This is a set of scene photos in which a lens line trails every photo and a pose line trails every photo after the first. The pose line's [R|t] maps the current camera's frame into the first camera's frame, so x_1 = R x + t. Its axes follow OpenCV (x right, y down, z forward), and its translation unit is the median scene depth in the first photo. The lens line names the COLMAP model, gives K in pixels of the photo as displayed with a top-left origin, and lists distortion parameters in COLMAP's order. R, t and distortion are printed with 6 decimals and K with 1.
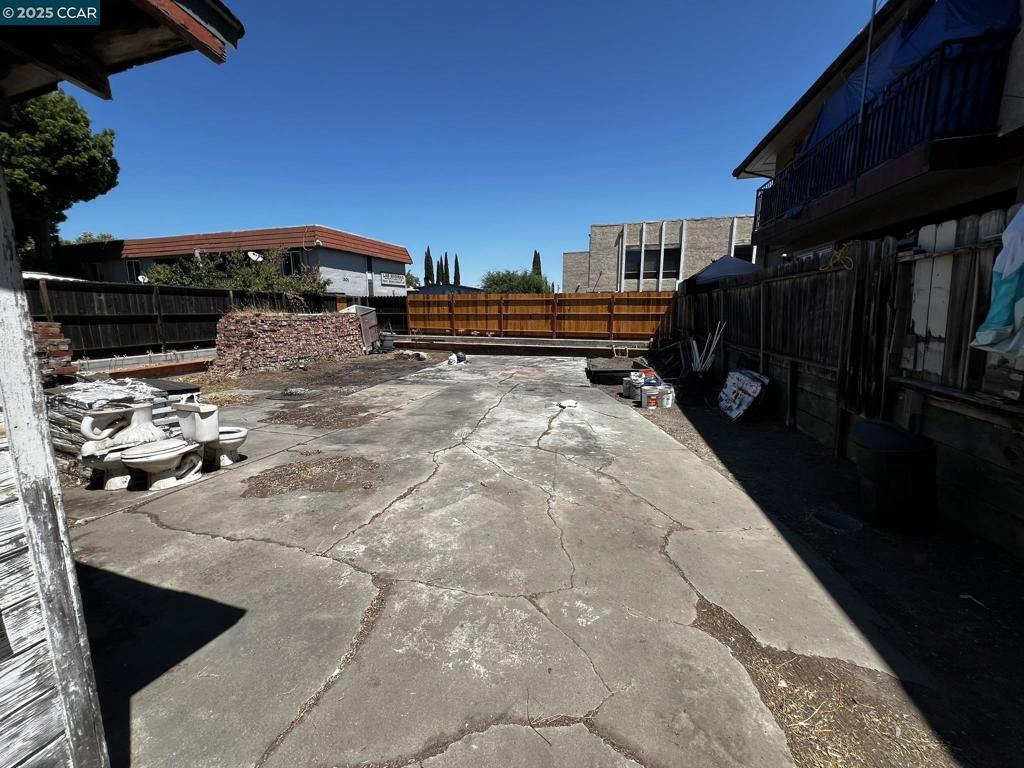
lens RADIAL K [[411.0, 0, 510.1], [0, 411.0, 381.4], [0, 0, 1]] dist [-0.000833, 0.000557]
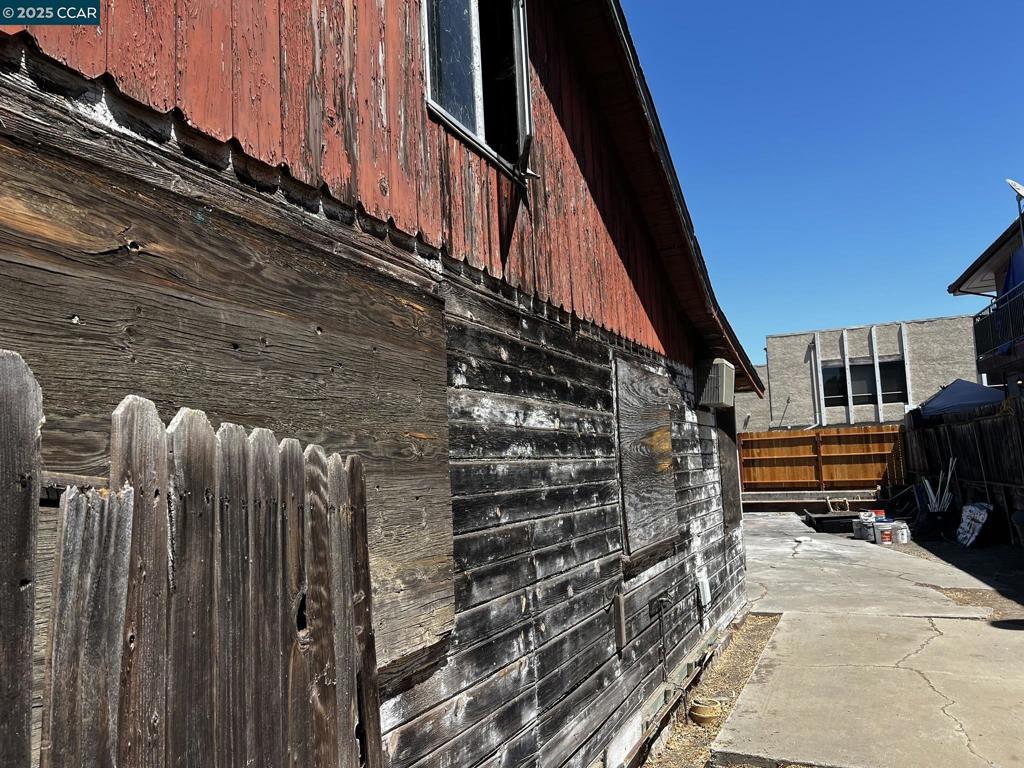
lens RADIAL K [[766.8, 0, 514.4], [0, 766.8, 384.2], [0, 0, 1]] dist [0.065074, -0.061605]
pose [[0.993346, -0.054279, -0.101577, -0.224372], [0.024862, 0.962241, -0.271060, 0.115135], [0.112455, 0.266731, 0.957188, -0.662920]]
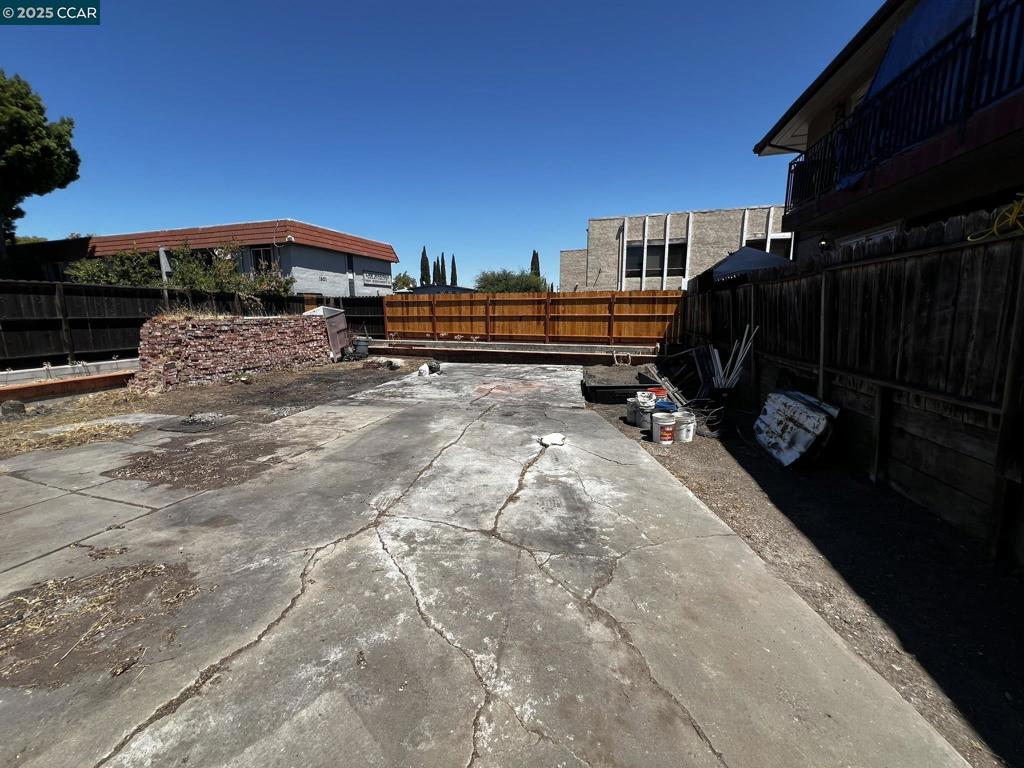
lens RADIAL K [[412.1, 0, 509.6], [0, 412.1, 382.2], [0, 0, 1]] dist [-0.003053, 0.000990]
pose [[0.999993, -0.003425, -0.001163, 0.039728], [0.003424, 0.999993, -0.001506, -0.027908], [0.001168, 0.001502, 0.999998, 0.161257]]
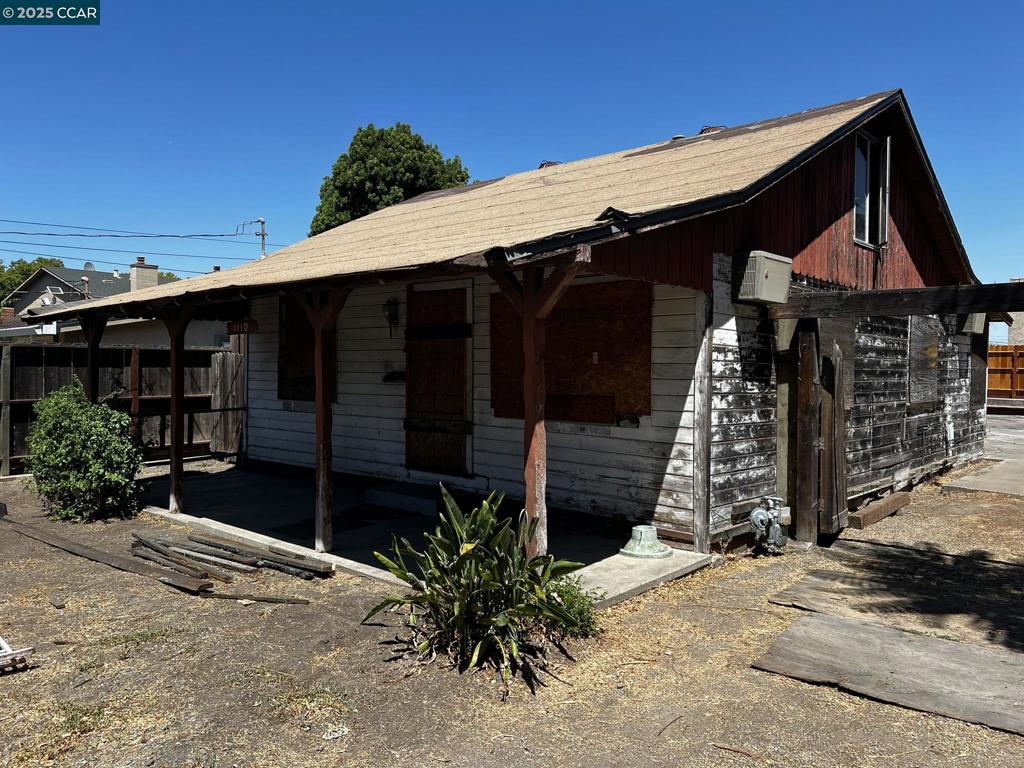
lens RADIAL K [[766.4, 0, 517.3], [0, 766.4, 380.7], [0, 0, 1]] dist [0.062063, -0.068765]
pose [[0.915575, 0.018691, -0.401712, -0.265319], [-0.078568, 0.987983, -0.133101, 0.219129], [0.394397, 0.153426, 0.906041, -1.223903]]
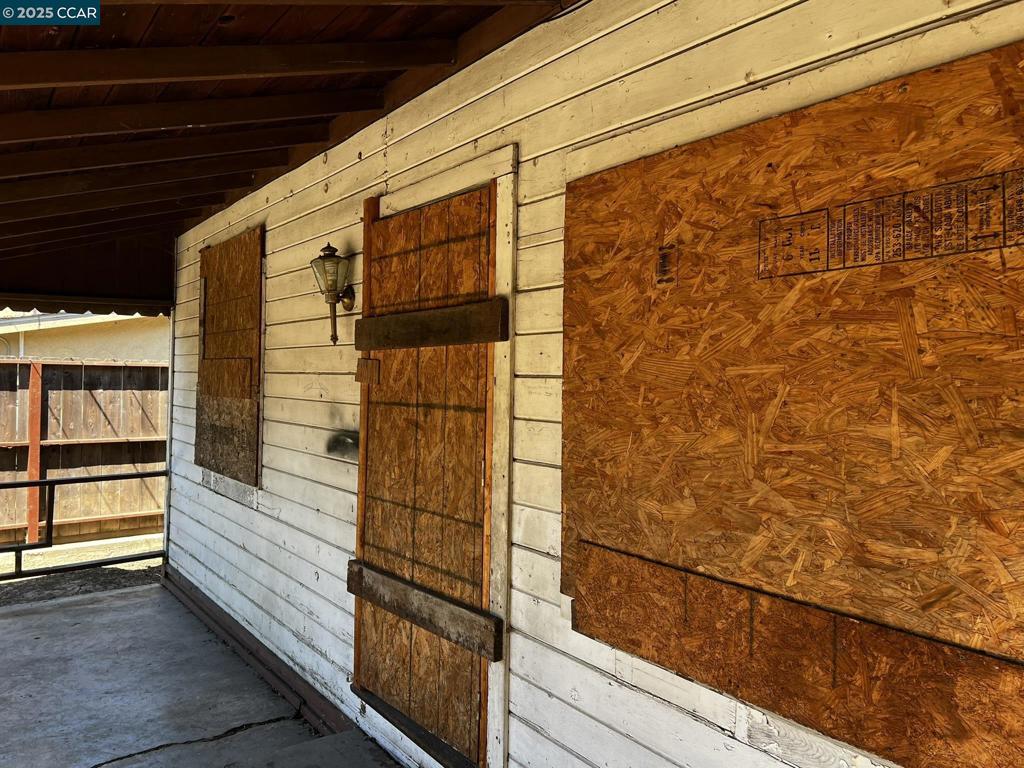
lens RADIAL K [[760.1, 0, 517.5], [0, 760.1, 385.7], [0, 0, 1]] dist [0.059998, -0.069152]
pose [[0.819131, 0.025659, -0.573033, -0.456705], [-0.117069, 0.985450, -0.123221, 0.130659], [0.561533, 0.168019, 0.810216, -0.791941]]
